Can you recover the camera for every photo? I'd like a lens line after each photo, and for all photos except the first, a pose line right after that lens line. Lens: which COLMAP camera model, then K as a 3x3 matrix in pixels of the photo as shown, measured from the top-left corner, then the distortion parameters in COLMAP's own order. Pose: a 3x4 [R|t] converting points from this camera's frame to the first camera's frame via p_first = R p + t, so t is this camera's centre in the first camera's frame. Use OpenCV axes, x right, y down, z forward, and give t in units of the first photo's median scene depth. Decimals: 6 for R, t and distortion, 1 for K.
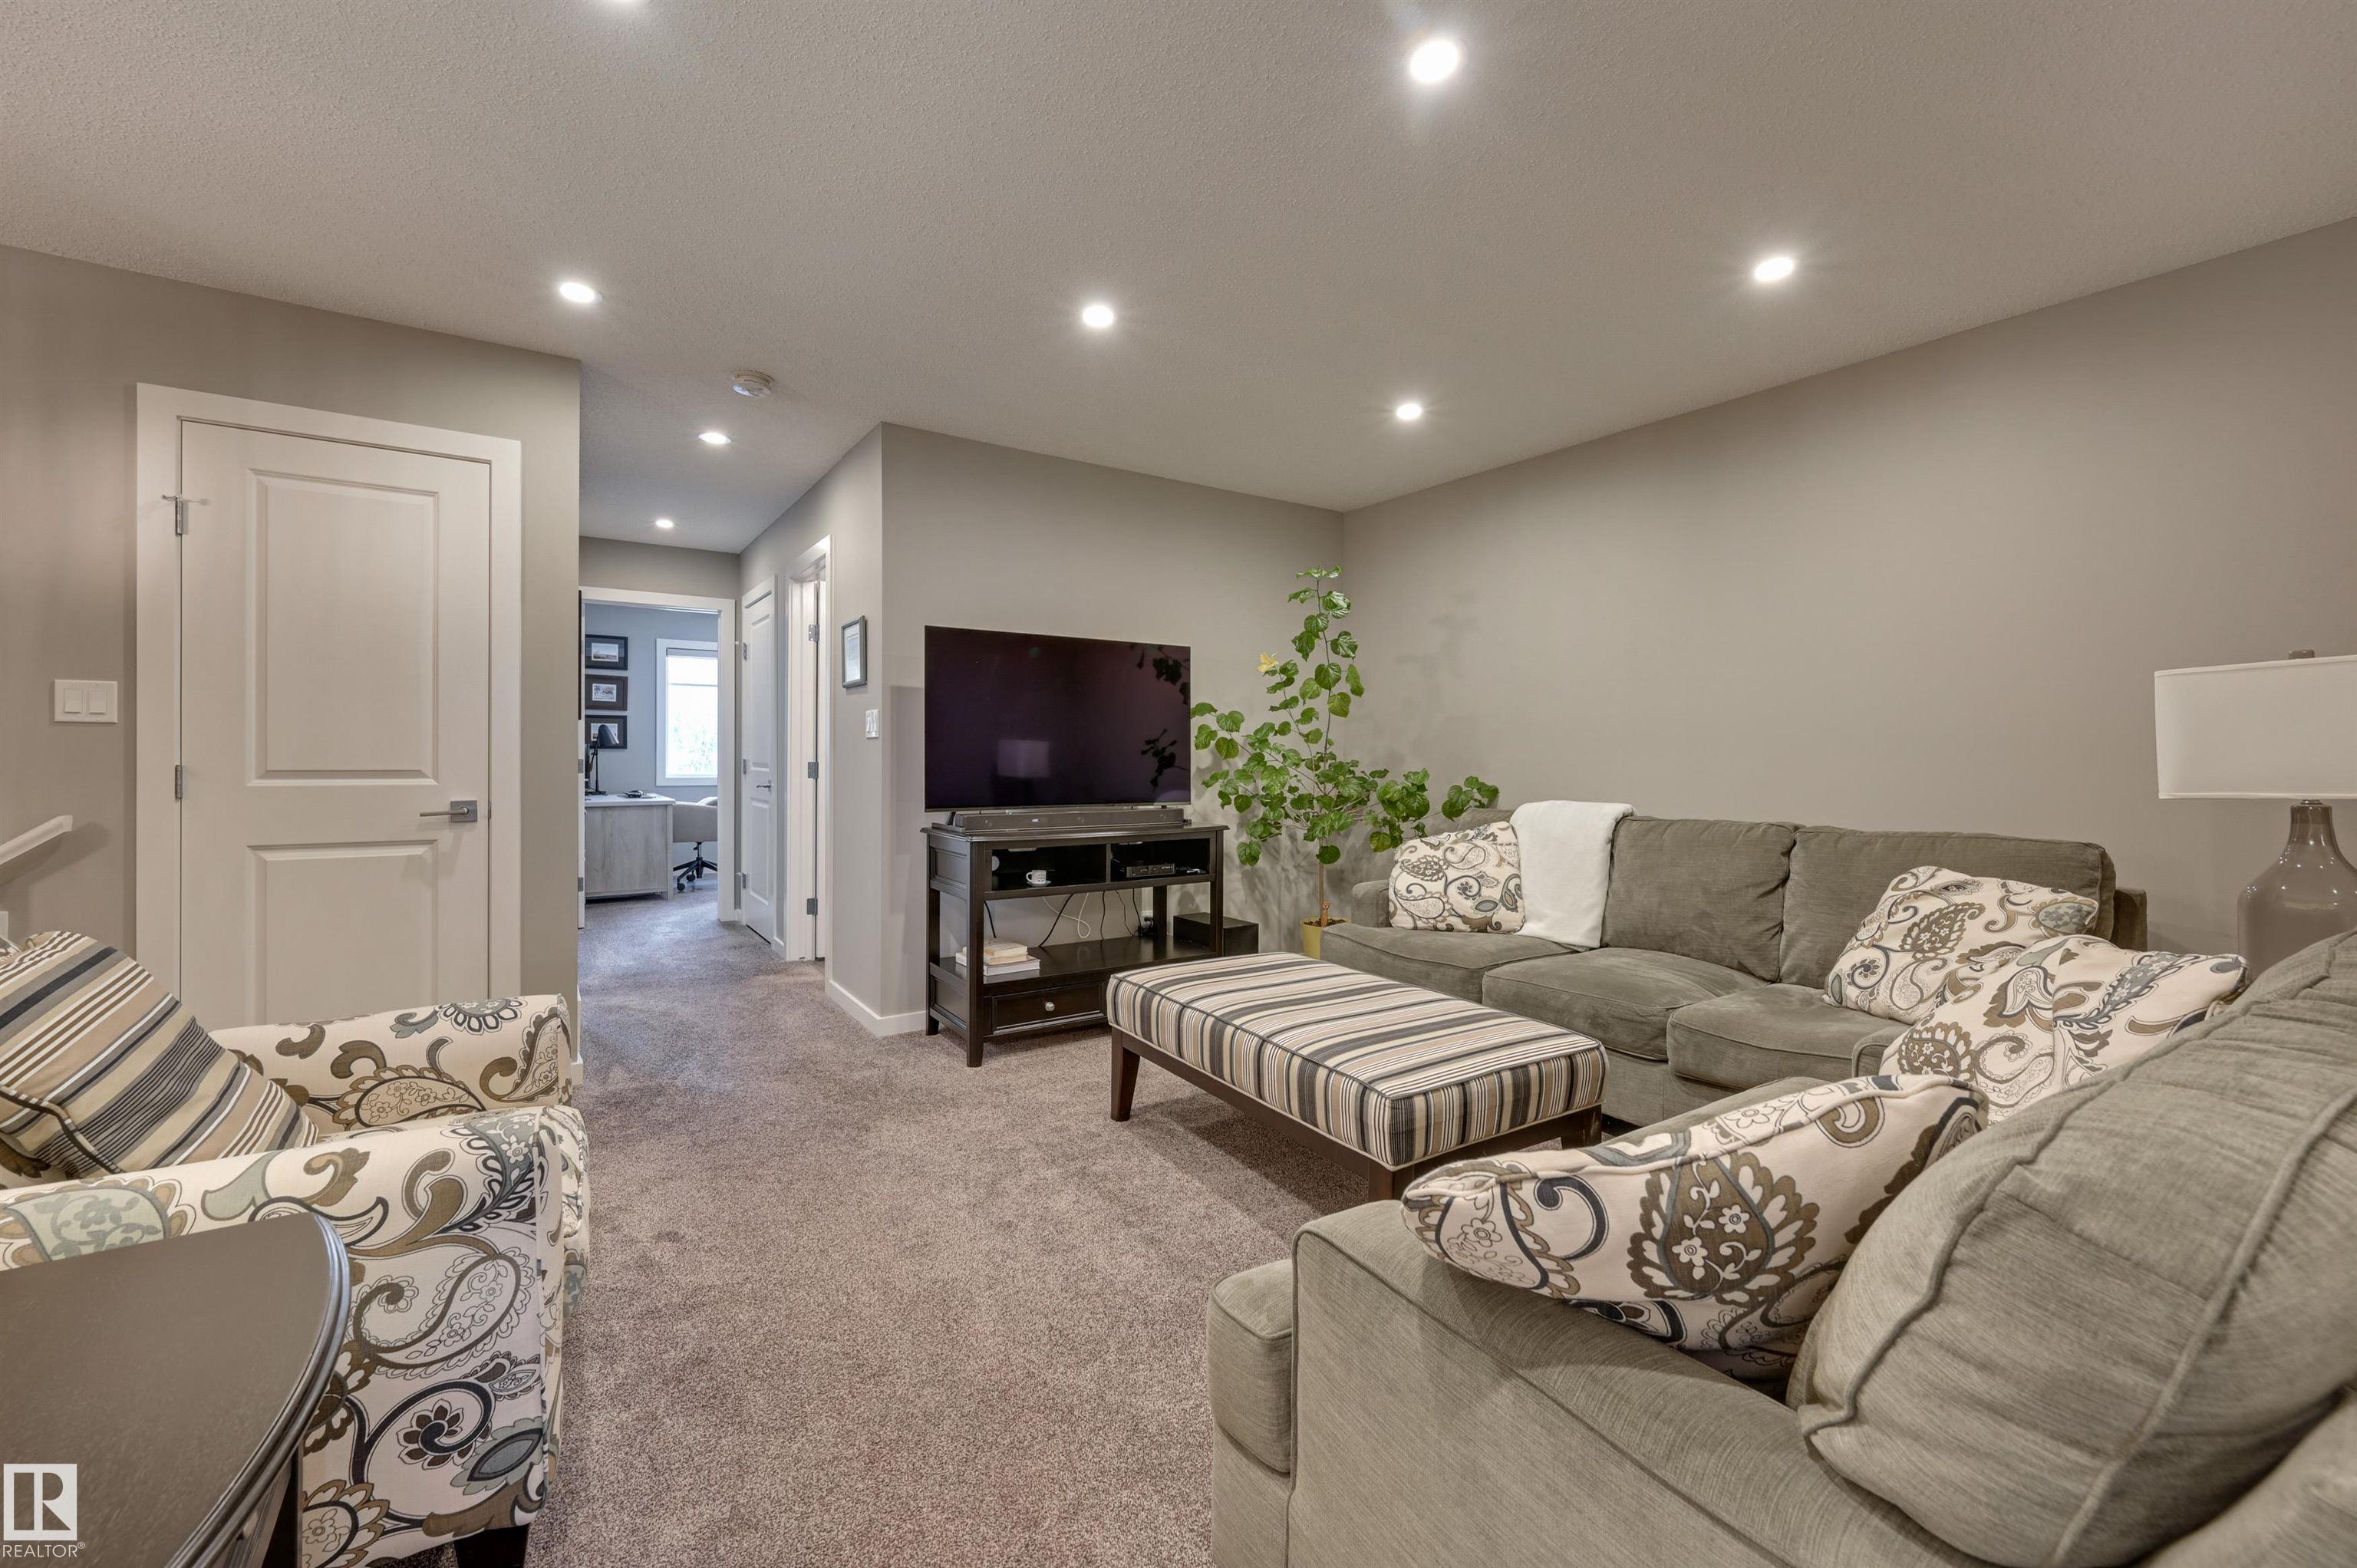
lens RADIAL K [[961.2, 0, 1178.7], [0, 961.2, 778.4], [0, 0, 1]] dist [-0.002407, 0.000013]
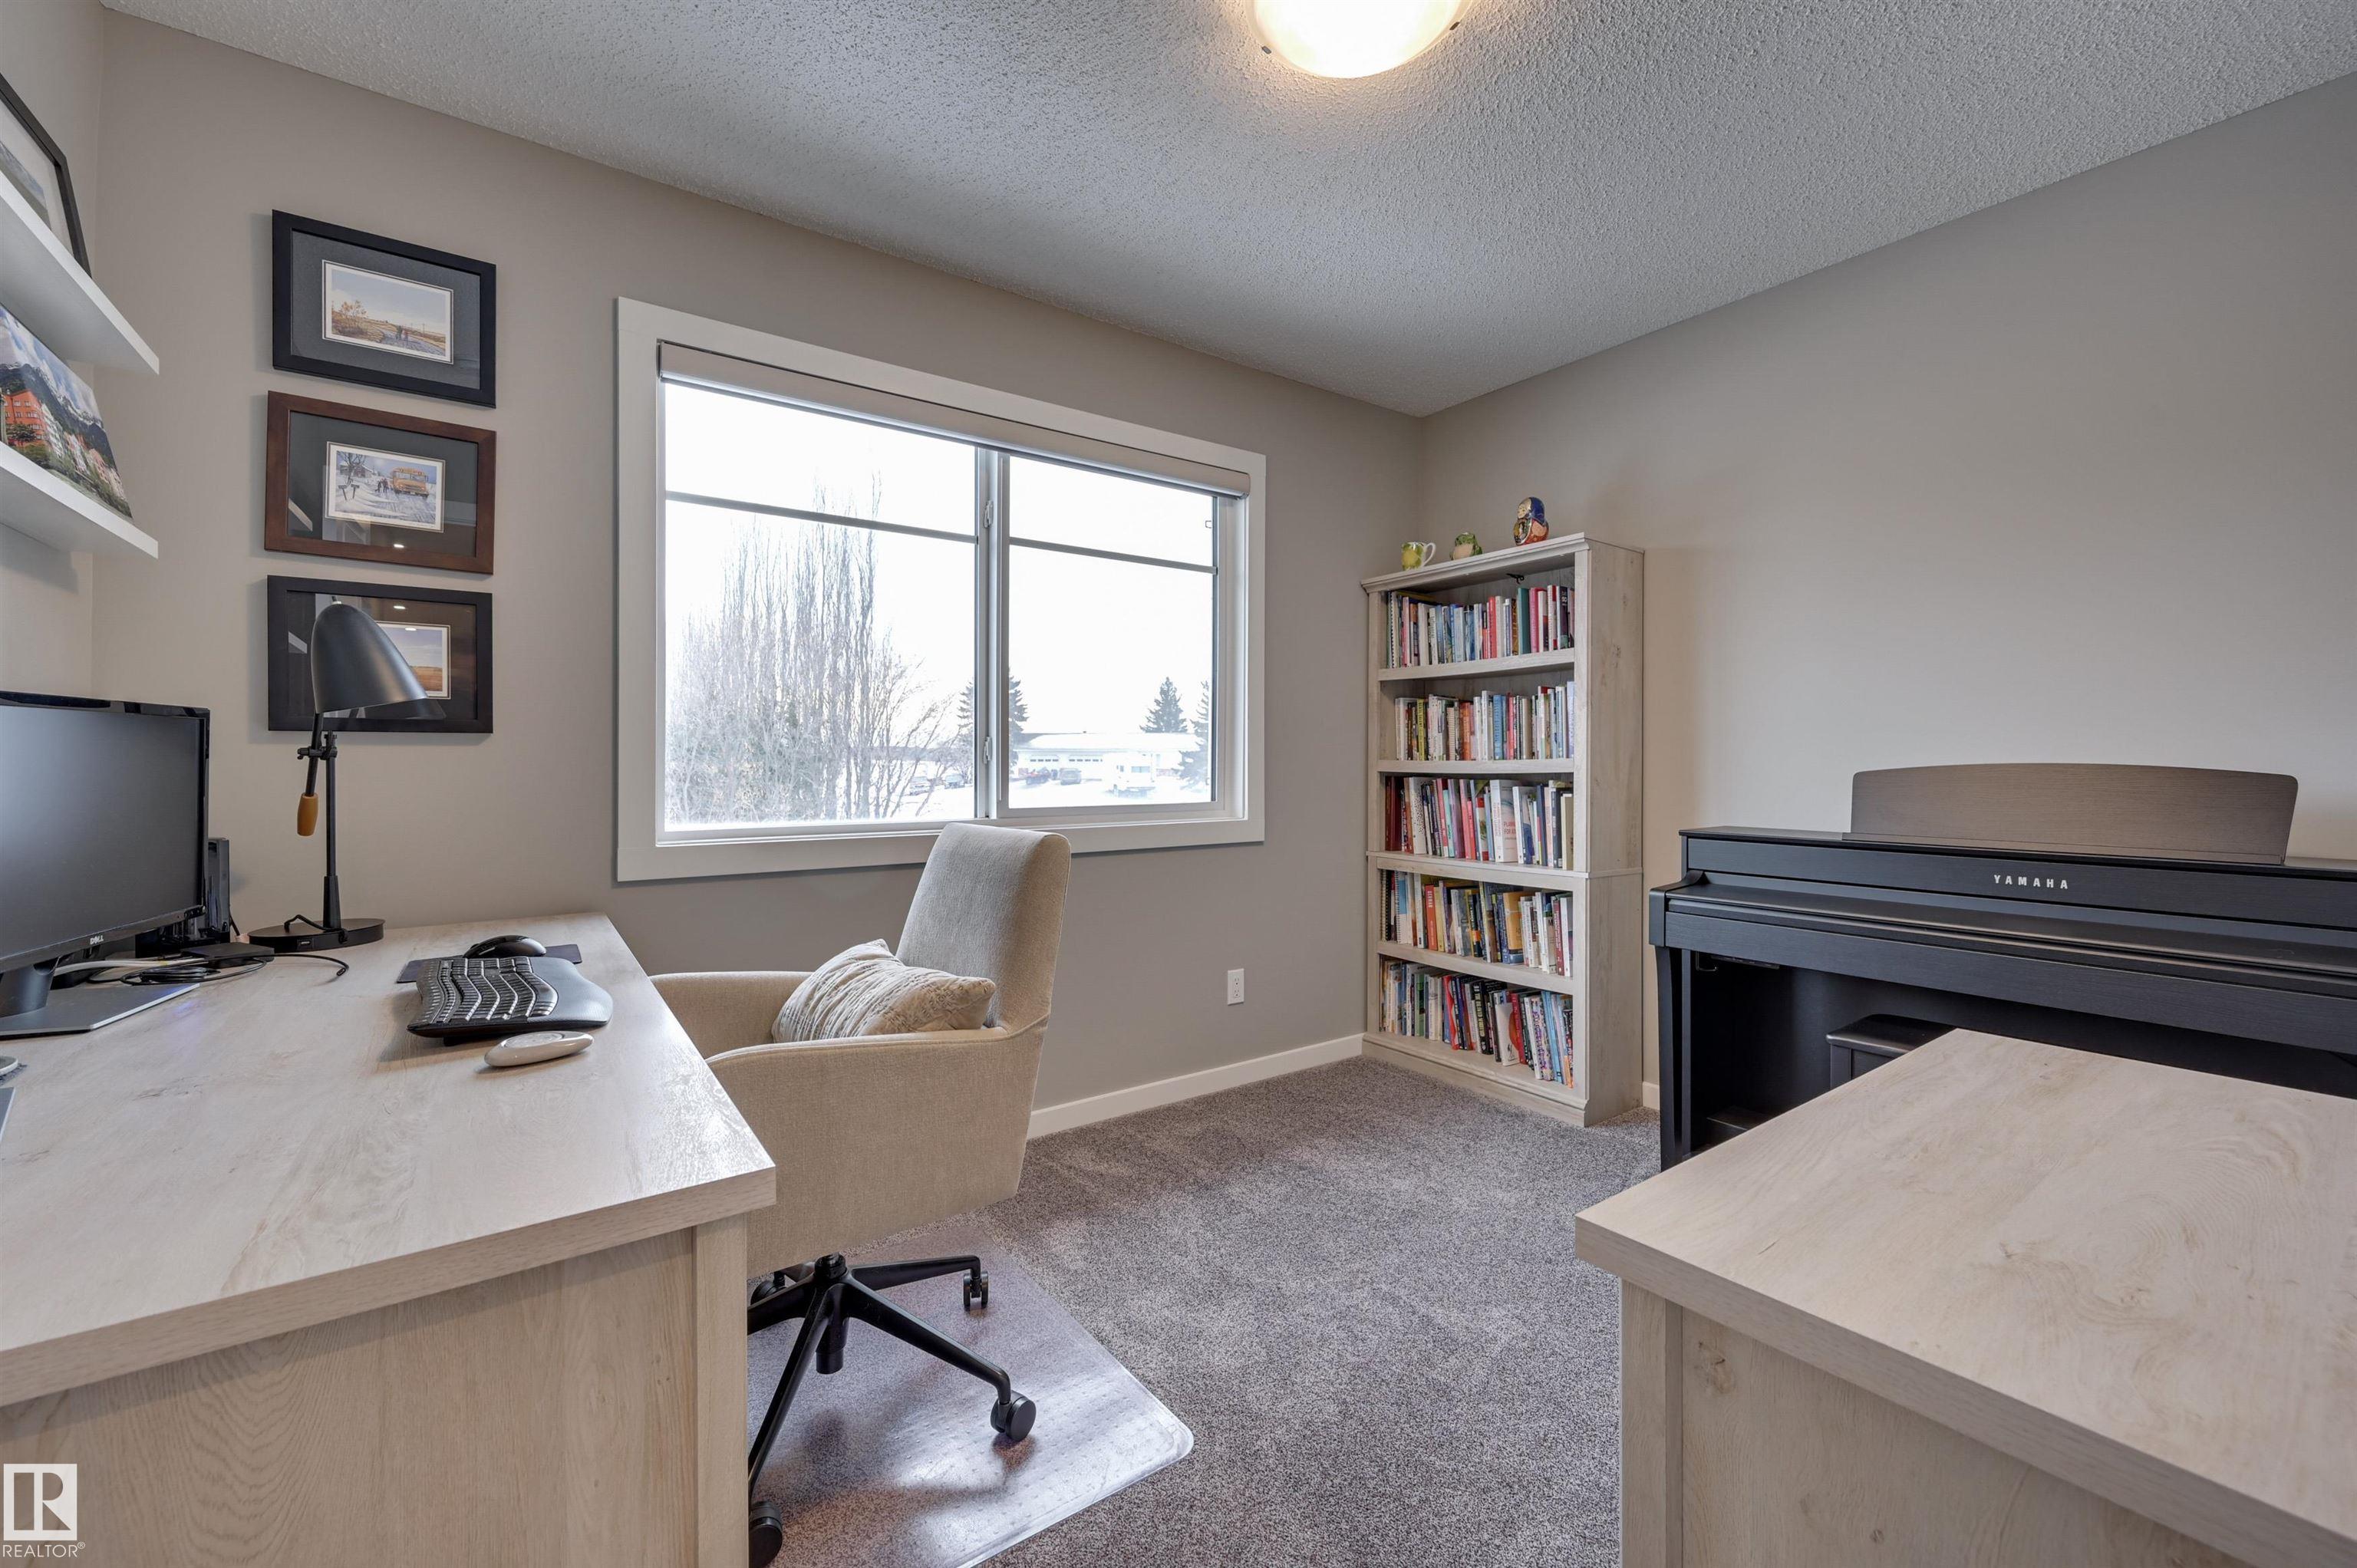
lens RADIAL K [[961.2, 0, 1188.3], [0, 961.2, 776.8], [0, 0, 1]] dist [-0.002407, 0.000013]
pose [[0.999655, -0.007614, 0.025155, -0.413798], [0.007705, 0.999964, -0.003516, -0.018195], [-0.025128, 0.003708, 0.999677, 0.768141]]
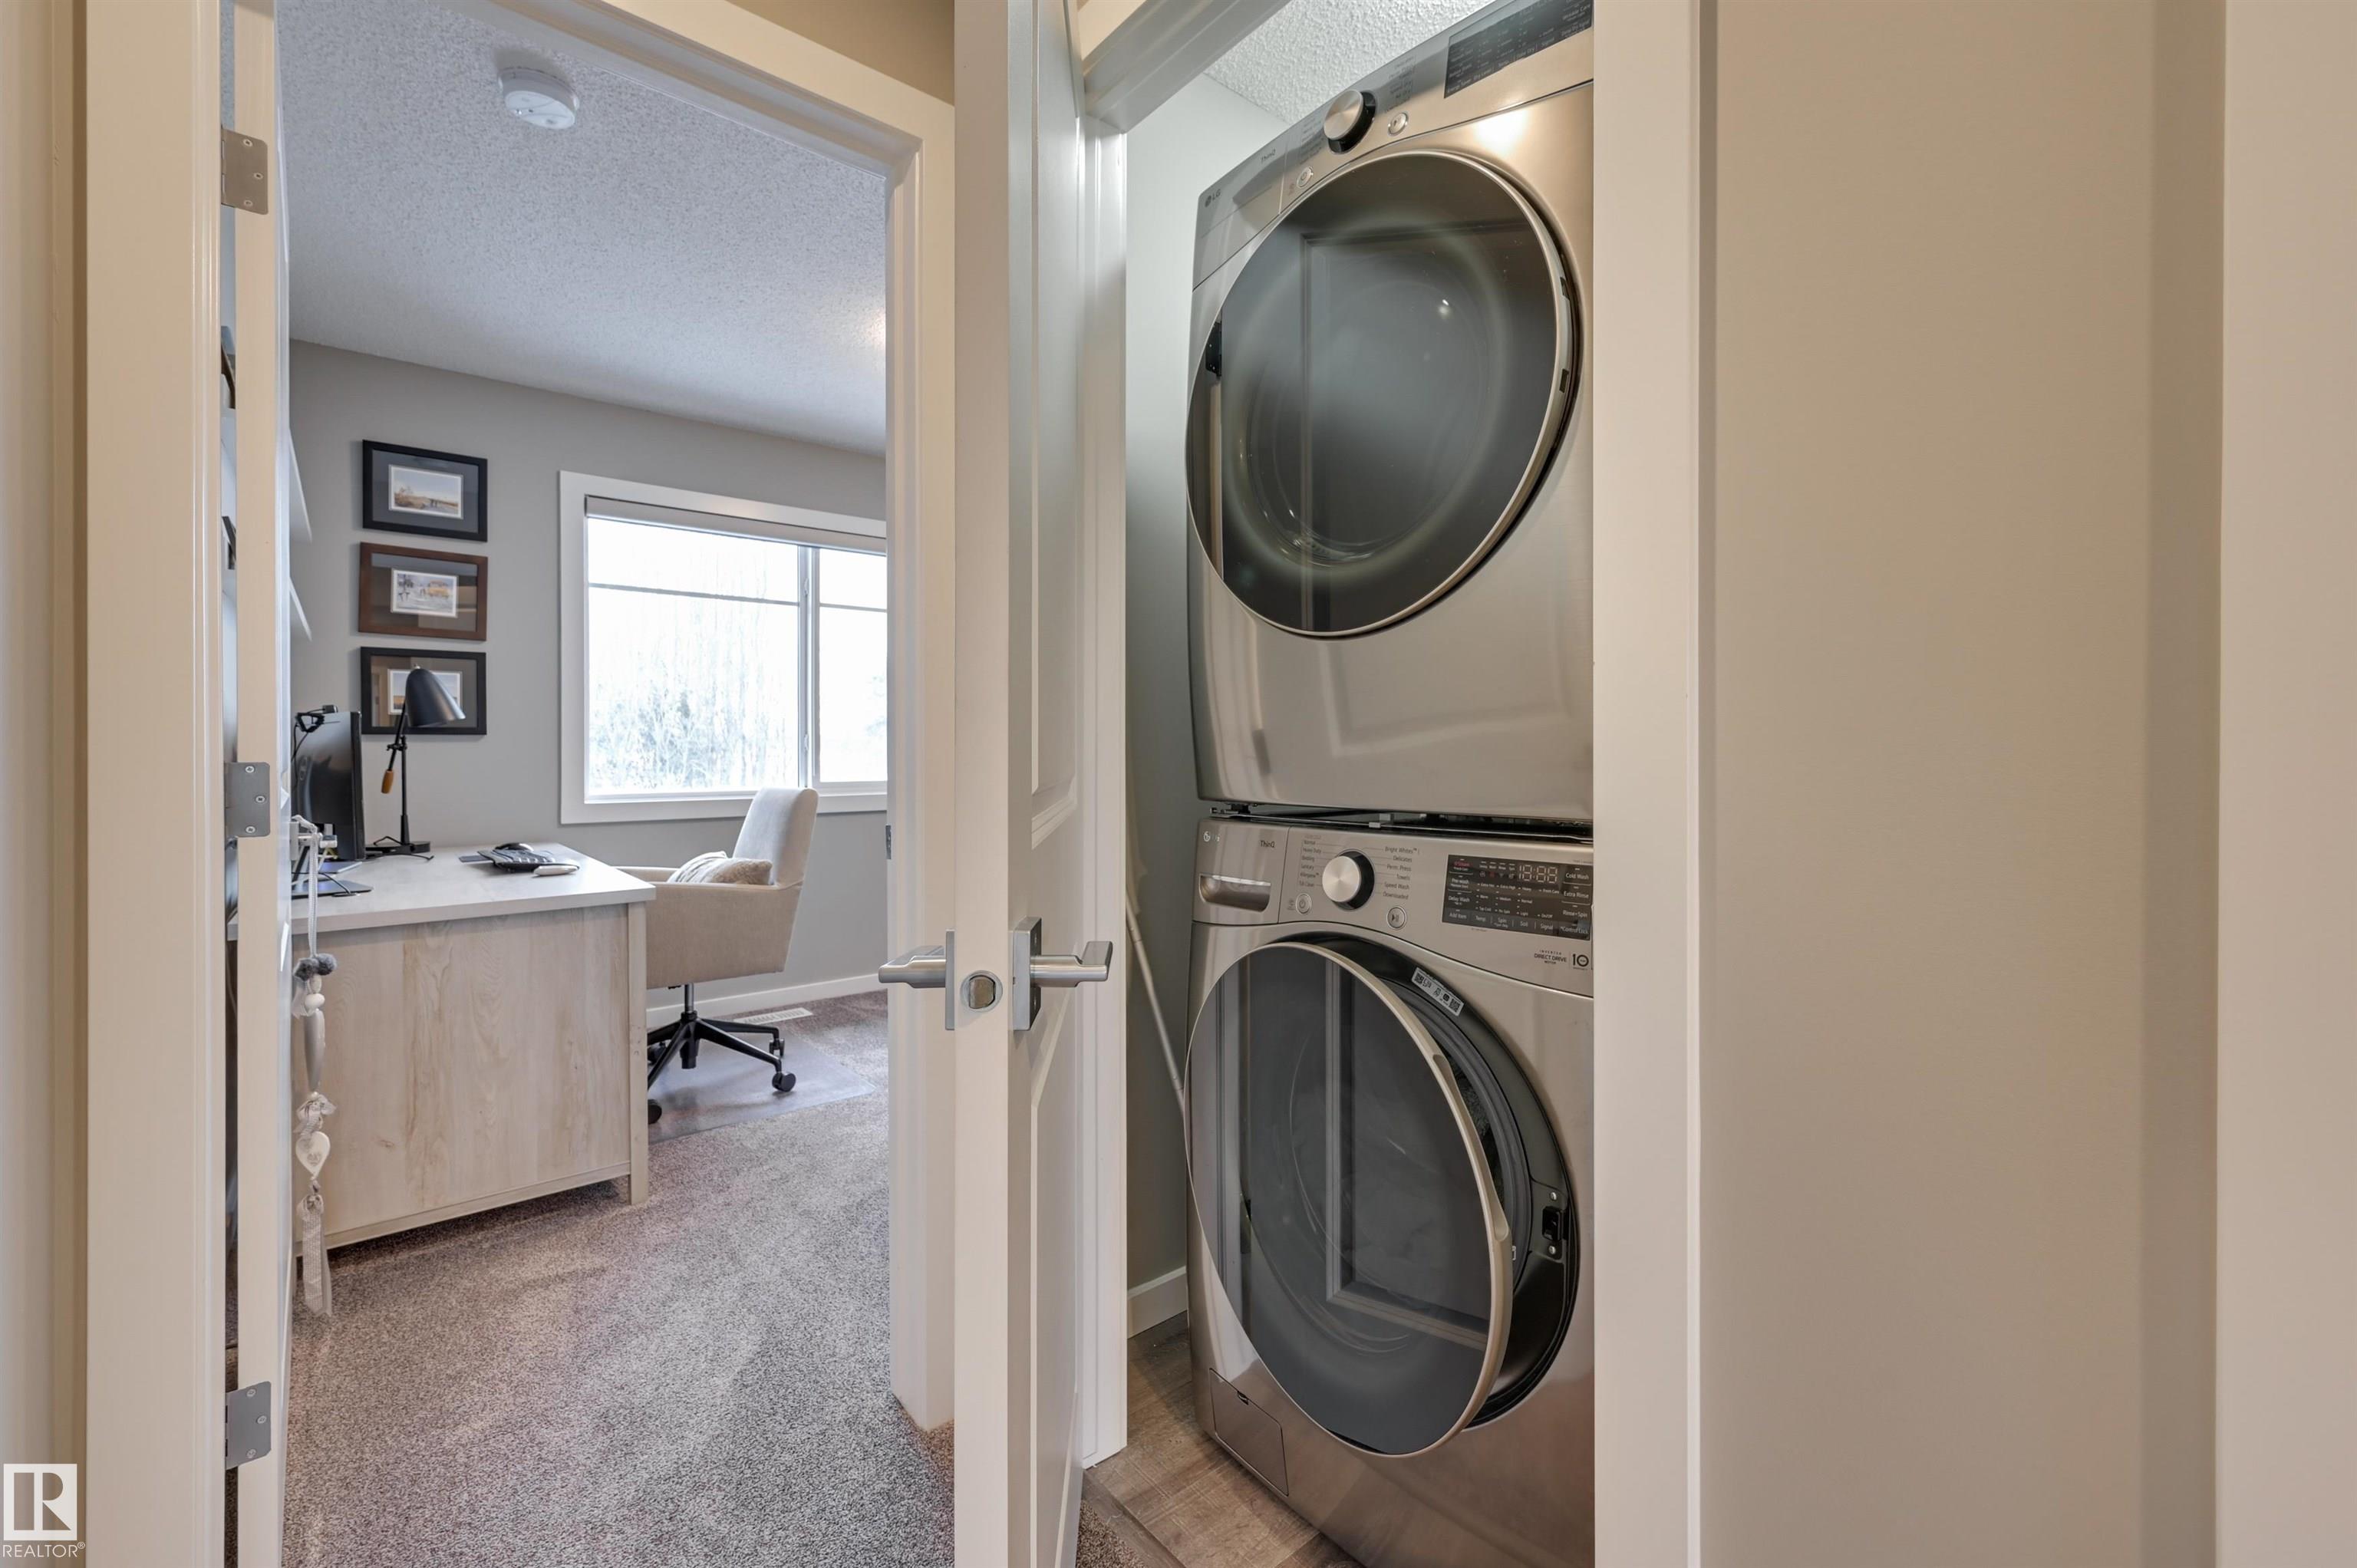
lens RADIAL K [[961.2, 0, 1168.1], [0, 961.2, 764.2], [0, 0, 1]] dist [-0.002407, 0.000013]
pose [[0.994933, -0.011202, 0.099919, -0.333781], [0.011694, 0.999922, -0.004336, -0.013594], [-0.099863, 0.005483, 0.994986, 0.576057]]
